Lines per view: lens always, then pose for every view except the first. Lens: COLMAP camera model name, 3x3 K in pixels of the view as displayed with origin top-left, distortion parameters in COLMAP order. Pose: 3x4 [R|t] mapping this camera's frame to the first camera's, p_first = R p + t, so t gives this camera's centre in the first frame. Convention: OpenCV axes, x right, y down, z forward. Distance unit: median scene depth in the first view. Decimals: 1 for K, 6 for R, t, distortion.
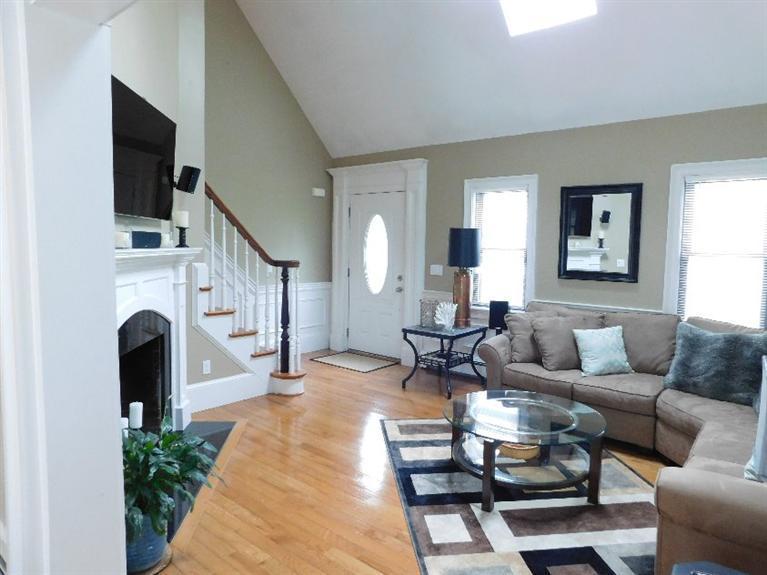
lens RADIAL K [[506.5, 0, 389.9], [0, 506.5, 285.2], [0, 0, 1]] dist [-0.076322, 0.062214]
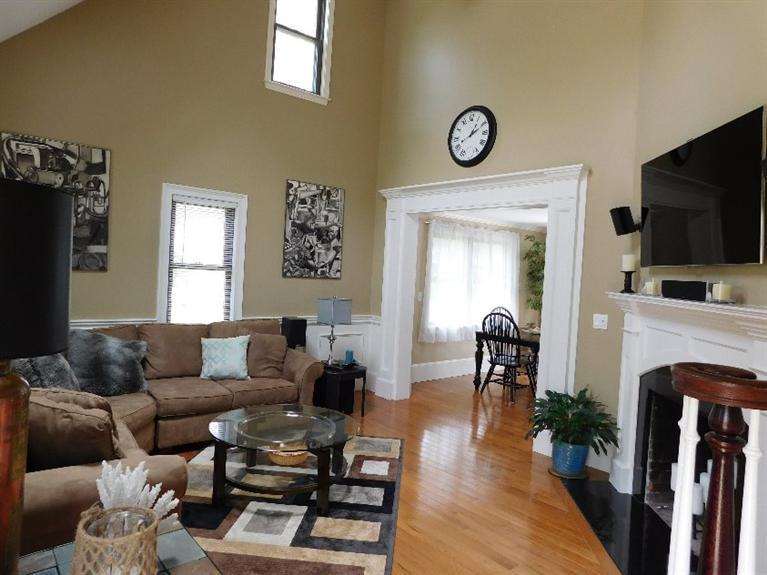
lens RADIAL K [[506.5, 0, 389.9], [0, 506.5, 285.2], [0, 0, 1]] dist [-0.076322, 0.062214]
pose [[-0.977822, -0.079697, 0.193682, -0.124368], [-0.056435, 0.990826, 0.122794, -0.164743], [-0.201692, 0.109141, -0.973349, 1.817092]]
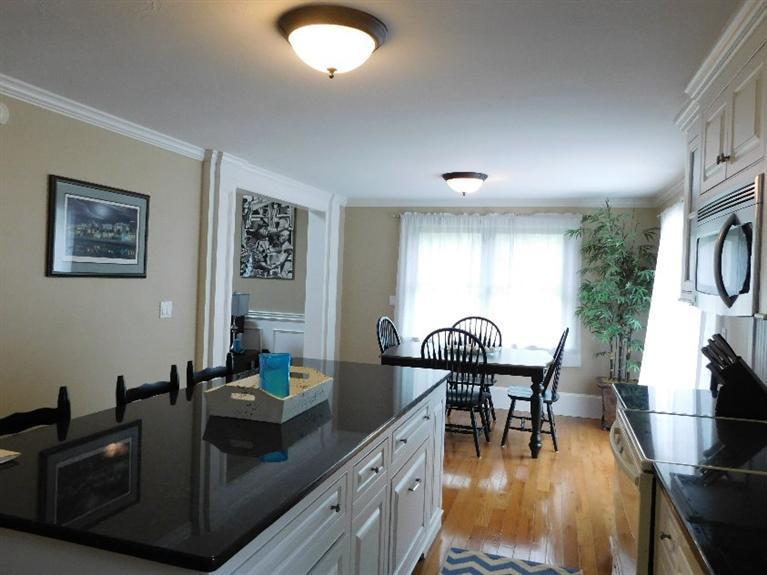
lens RADIAL K [[560.5, 0, 383.5], [0, 560.5, 287.5], [0, 0, 1]] dist [-0.000425, -0.000072]
pose [[-0.347649, -0.060052, 0.935700, -1.686670], [0.039677, 0.996111, 0.078671, -0.081346], [-0.936785, 0.064476, -0.343915, 0.546683]]
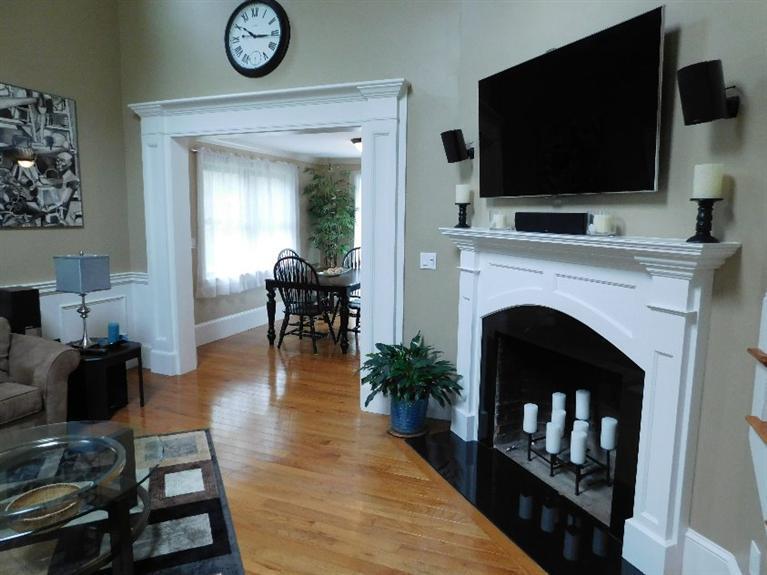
lens RADIAL K [[506.5, 0, 389.9], [0, 506.5, 285.2], [0, 0, 1]] dist [-0.076322, 0.062214]
pose [[-0.957676, 0.001638, -0.287843, 0.002184], [-0.063310, 0.974299, 0.216179, -0.138787], [0.280799, 0.225253, -0.932959, 1.567069]]
